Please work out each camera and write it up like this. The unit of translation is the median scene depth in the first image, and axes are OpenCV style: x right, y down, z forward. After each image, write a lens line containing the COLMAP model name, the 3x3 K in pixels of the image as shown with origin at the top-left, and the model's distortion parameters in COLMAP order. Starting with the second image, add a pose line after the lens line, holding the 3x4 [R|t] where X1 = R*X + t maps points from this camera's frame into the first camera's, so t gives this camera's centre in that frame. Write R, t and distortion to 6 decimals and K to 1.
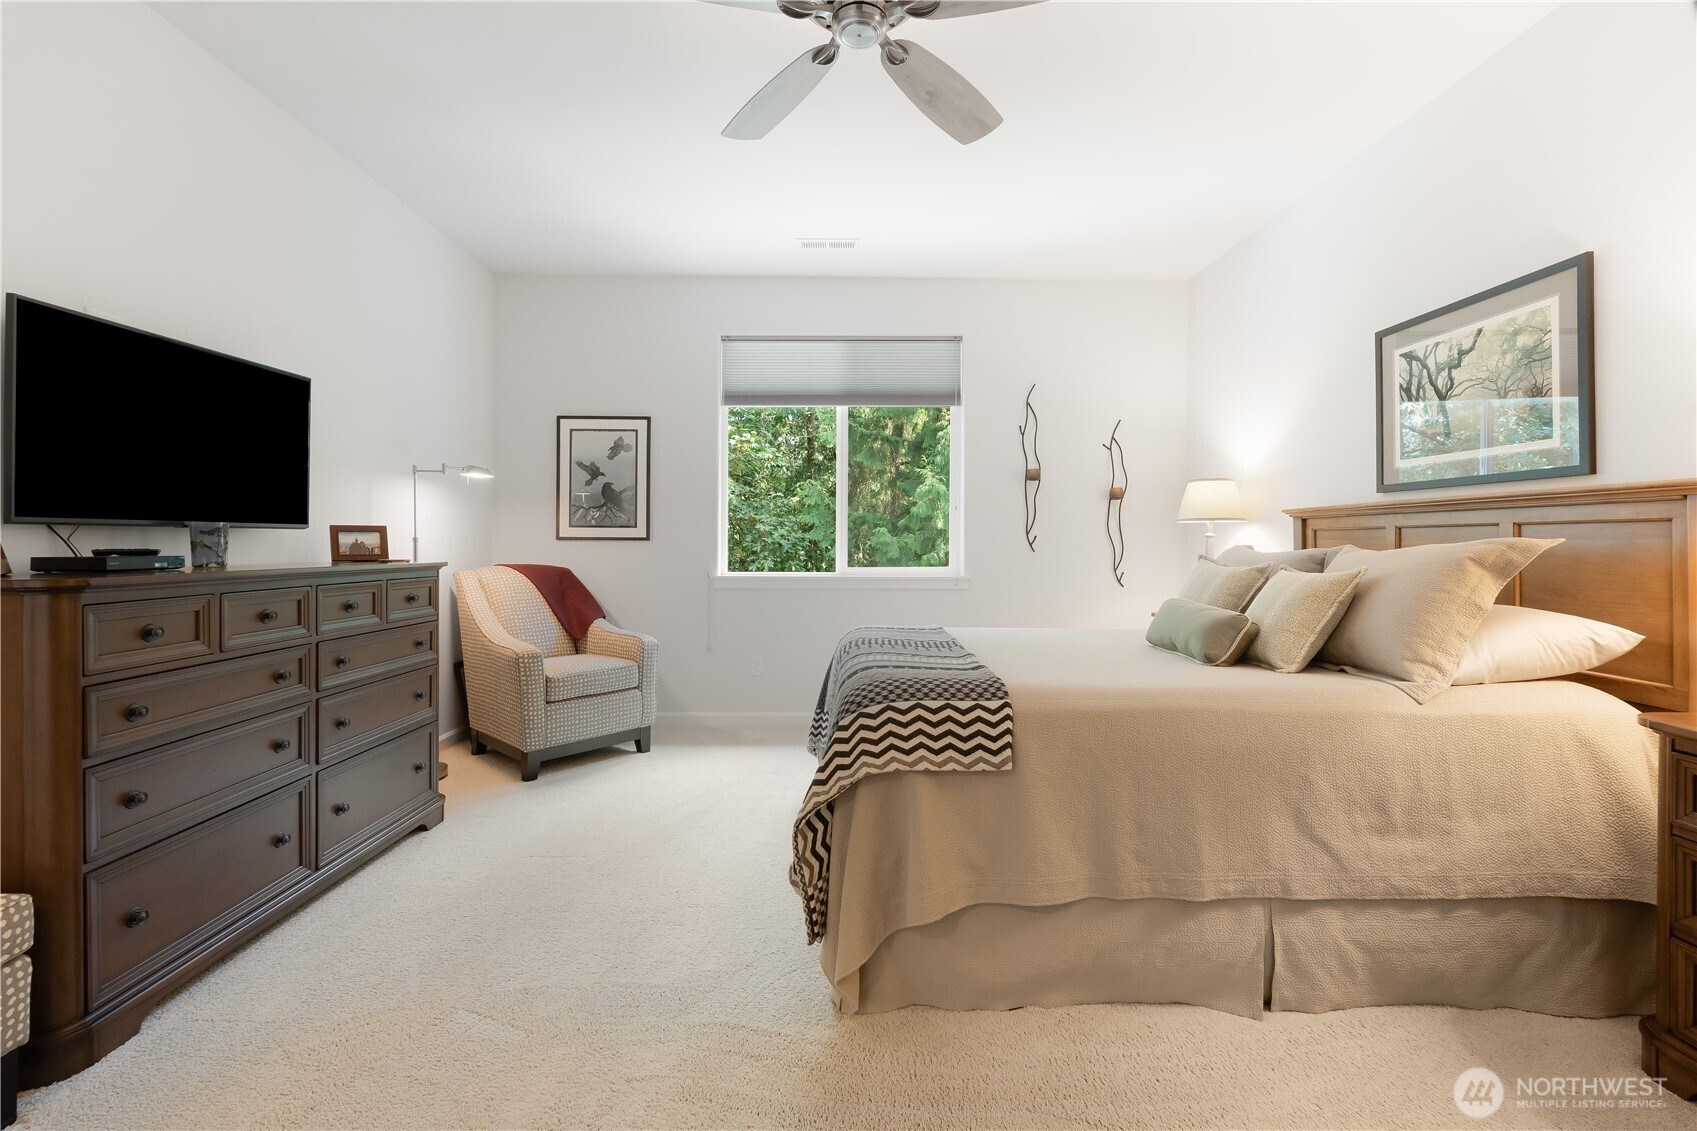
lens RADIAL K [[749.2, 0, 847.7], [0, 749.2, 551.7], [0, 0, 1]] dist [-0.001800, 0.000570]
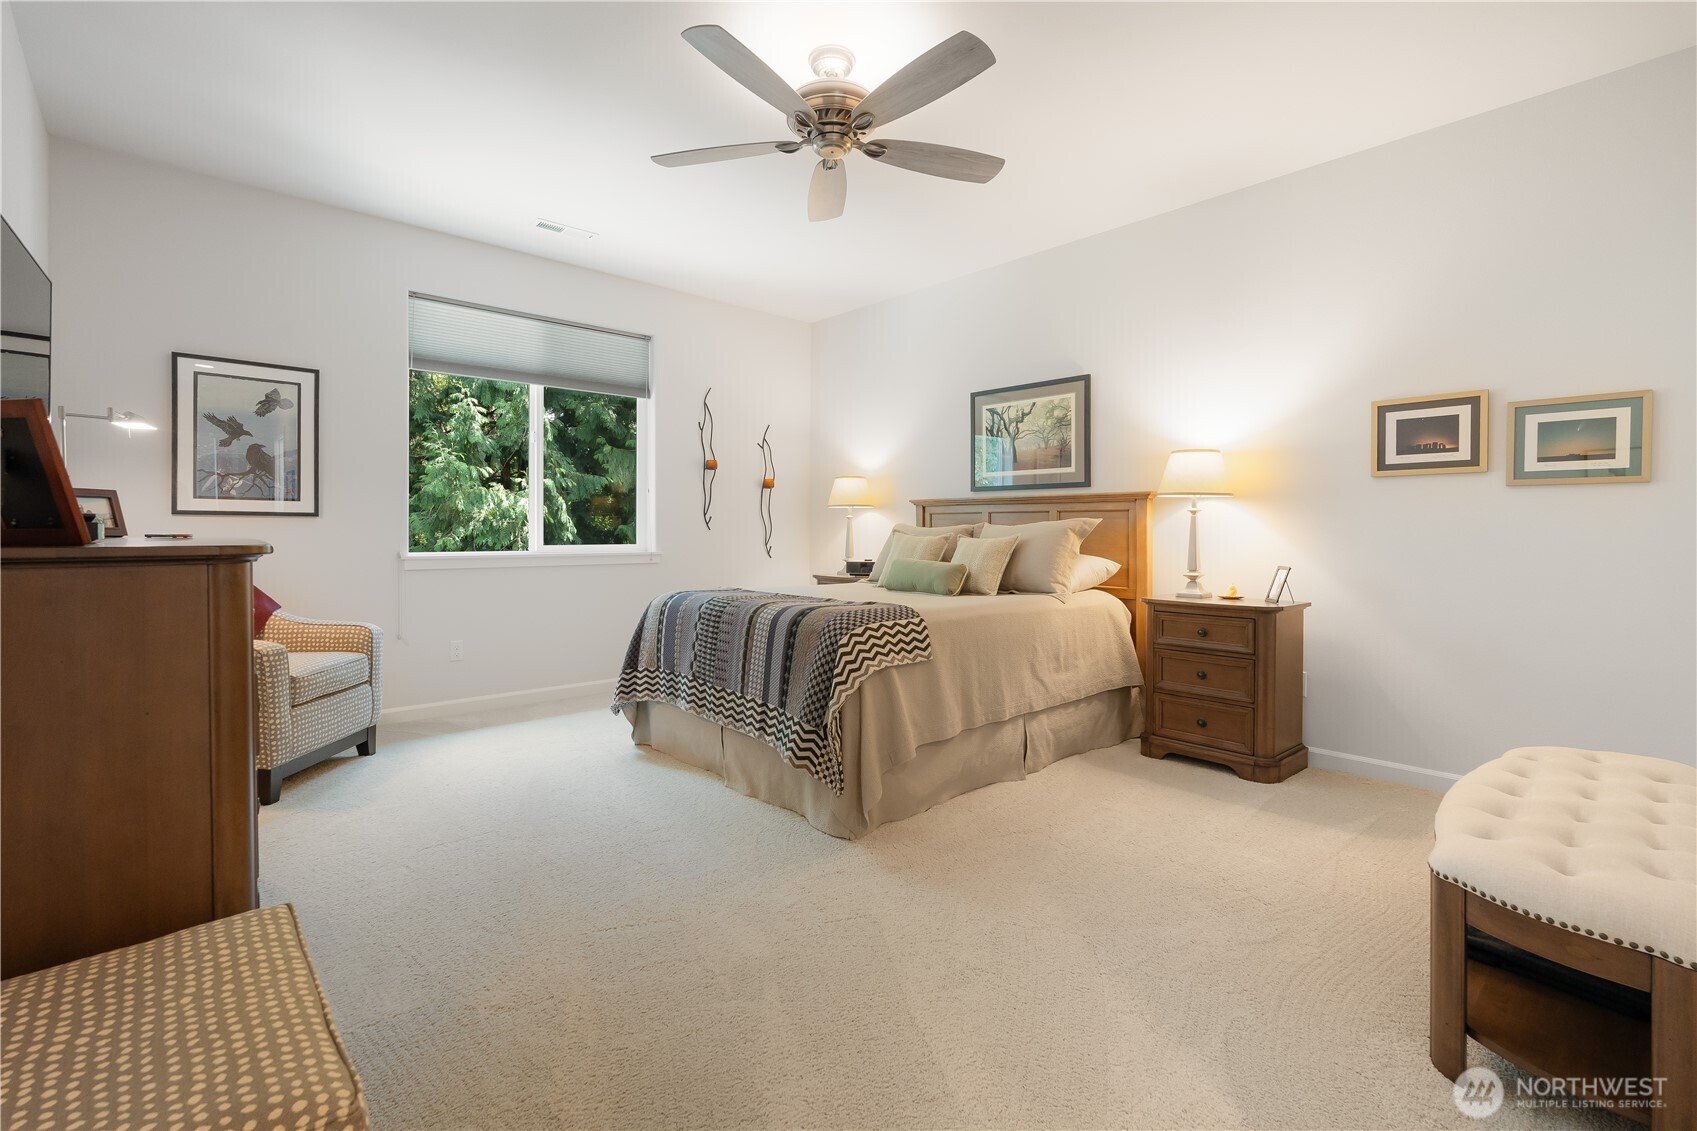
lens RADIAL K [[749.2, 0, 846.9], [0, 749.2, 550.6], [0, 0, 1]] dist [-0.001800, 0.000570]
pose [[0.749250, -0.018123, 0.662039, -0.732408], [0.006078, 0.999772, 0.020490, 0.019093], [-0.662259, -0.011328, 0.749189, -0.058213]]
